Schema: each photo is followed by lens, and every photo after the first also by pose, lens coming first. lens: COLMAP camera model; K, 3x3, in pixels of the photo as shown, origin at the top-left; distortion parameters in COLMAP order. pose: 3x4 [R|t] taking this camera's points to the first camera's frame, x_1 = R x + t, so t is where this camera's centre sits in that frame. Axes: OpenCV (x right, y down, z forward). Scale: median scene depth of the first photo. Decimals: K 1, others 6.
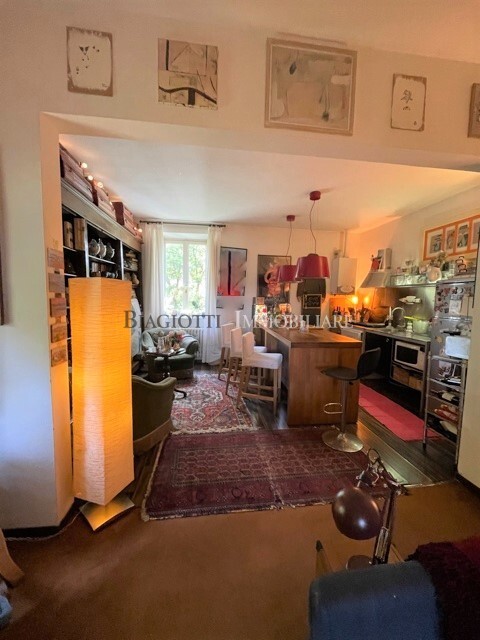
lens RADIAL K [[257.4, 0, 240.3], [0, 257.4, 320.4], [0, 0, 1]] dist [-0.002668, 0.000197]
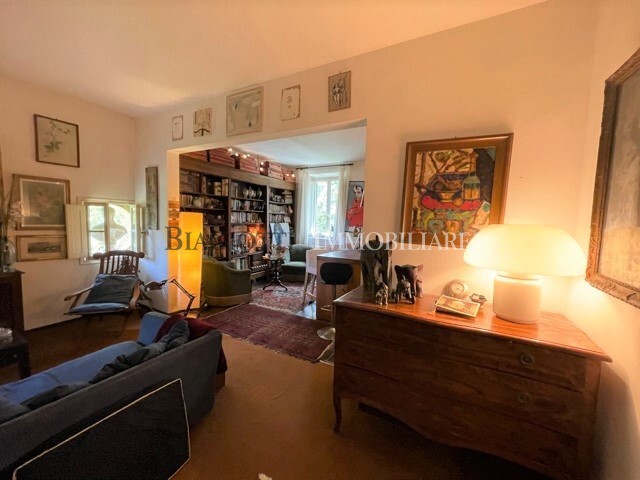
lens RADIAL K [[257.4, 0, 322.1], [0, 257.4, 239.8], [0, 0, 1]] dist [-0.002668, 0.000197]
pose [[0.817183, 0.050266, -0.574183, 1.327621], [-0.066970, 0.997723, -0.007968, 0.015222], [0.572475, 0.044965, 0.818688, -0.138296]]
